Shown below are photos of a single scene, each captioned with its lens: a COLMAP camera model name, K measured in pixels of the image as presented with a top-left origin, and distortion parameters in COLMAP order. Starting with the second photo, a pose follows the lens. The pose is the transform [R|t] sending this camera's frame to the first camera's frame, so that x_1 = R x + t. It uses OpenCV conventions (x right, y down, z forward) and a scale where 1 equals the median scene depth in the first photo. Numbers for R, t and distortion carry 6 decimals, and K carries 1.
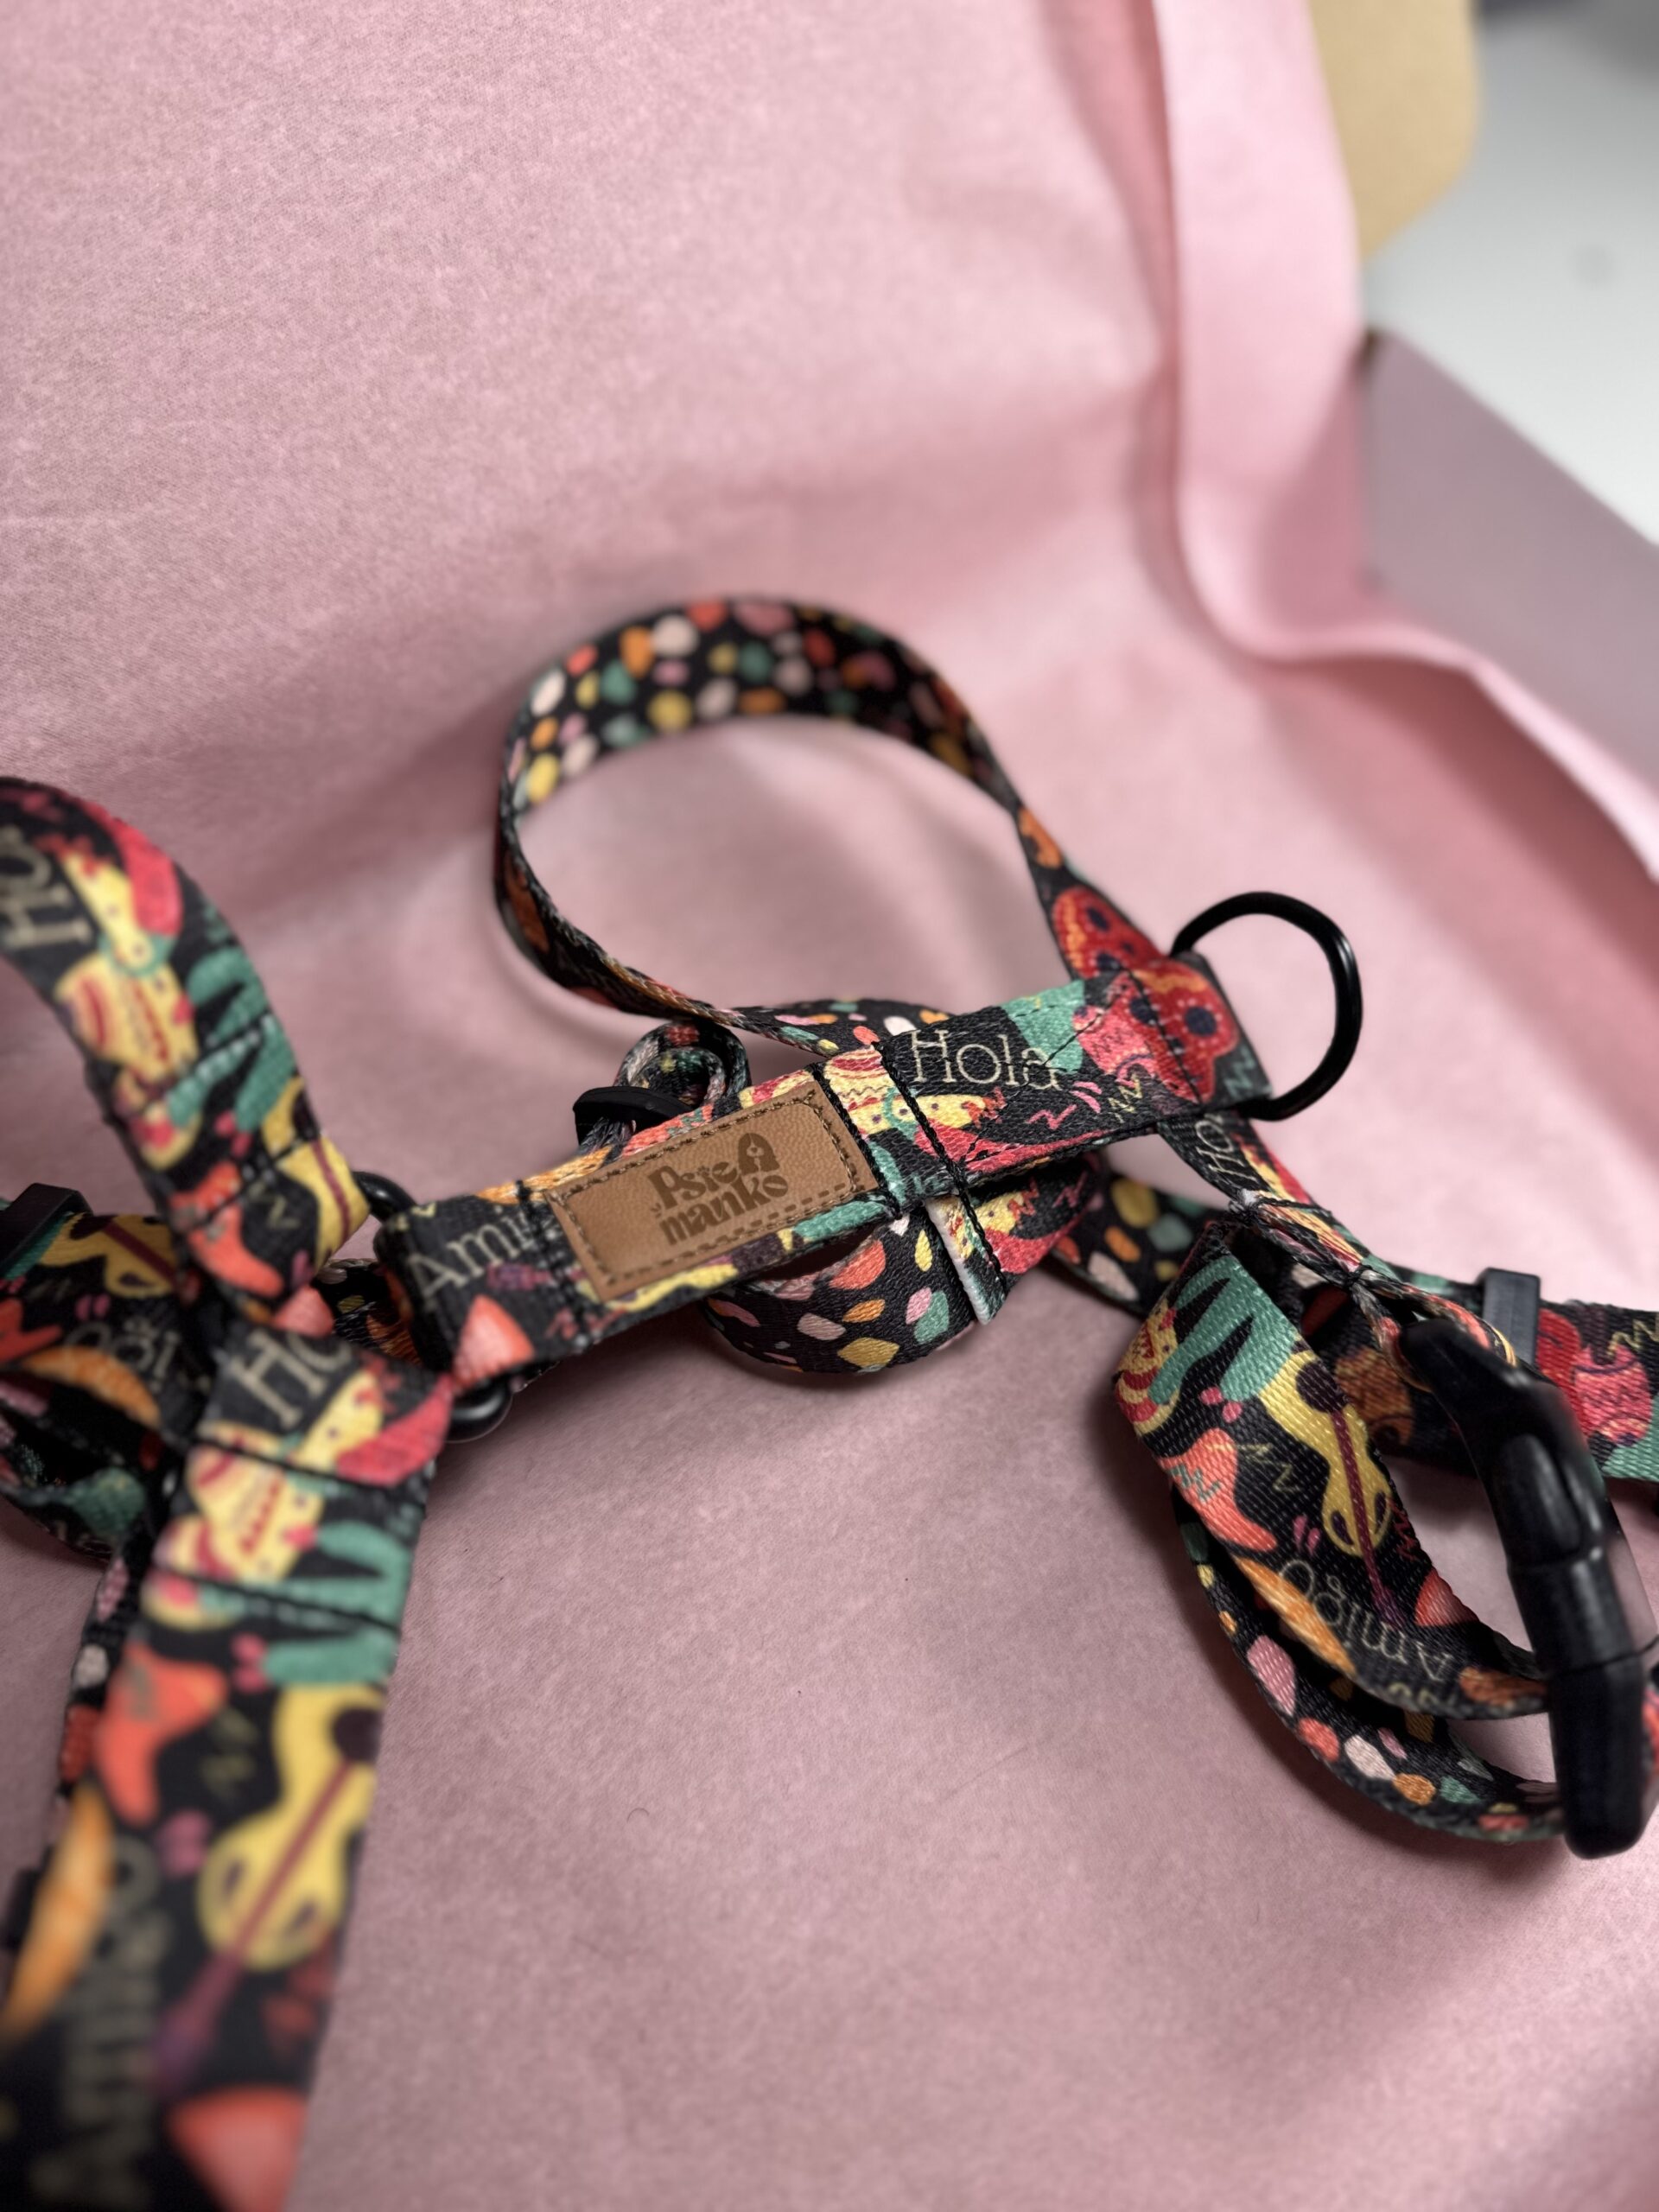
lens RADIAL K [[1568.1, 0, 818.9], [0, 1568.1, 1144.9], [0, 0, 1]] dist [-0.087889, 0.043994]
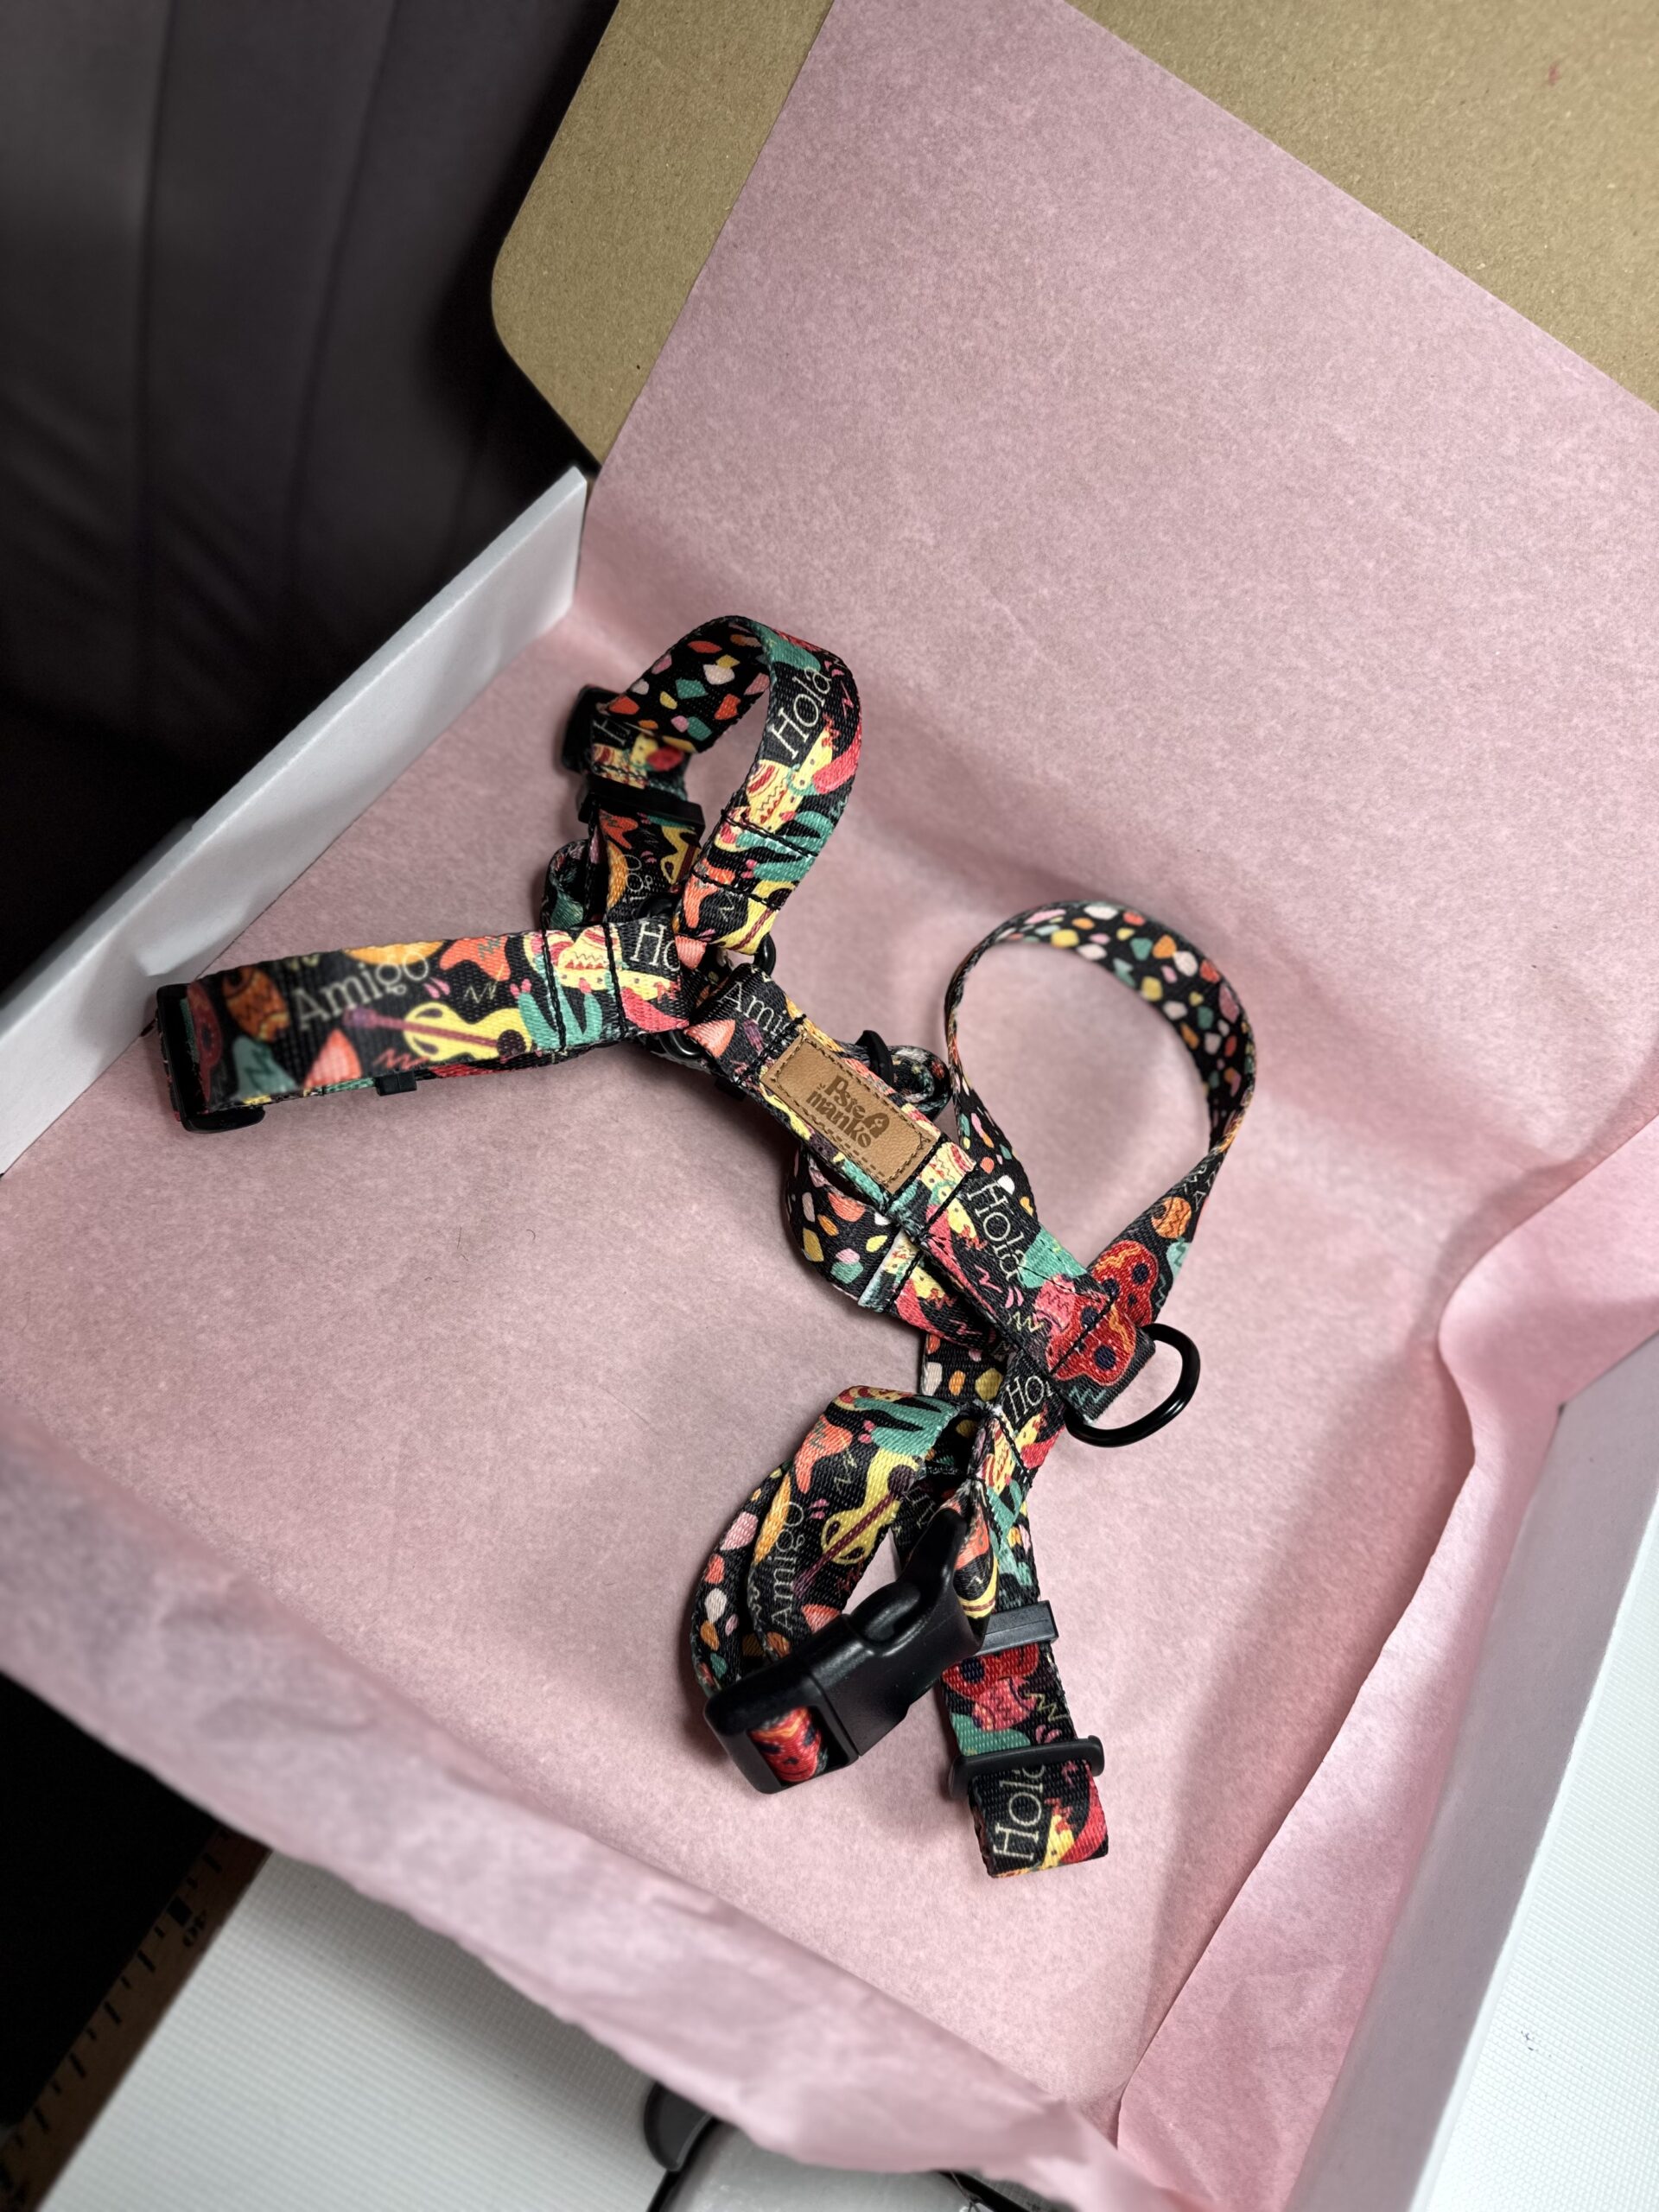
lens RADIAL K [[1533.6, 0, 828.3], [0, 1533.6, 1146.0], [0, 0, 1]] dist [-0.005697, -0.040636]
pose [[0.420469, 0.858564, -0.293384, 0.467416], [-0.874473, 0.469684, 0.121222, -0.143939], [0.241874, 0.205586, 0.948278, -0.654121]]
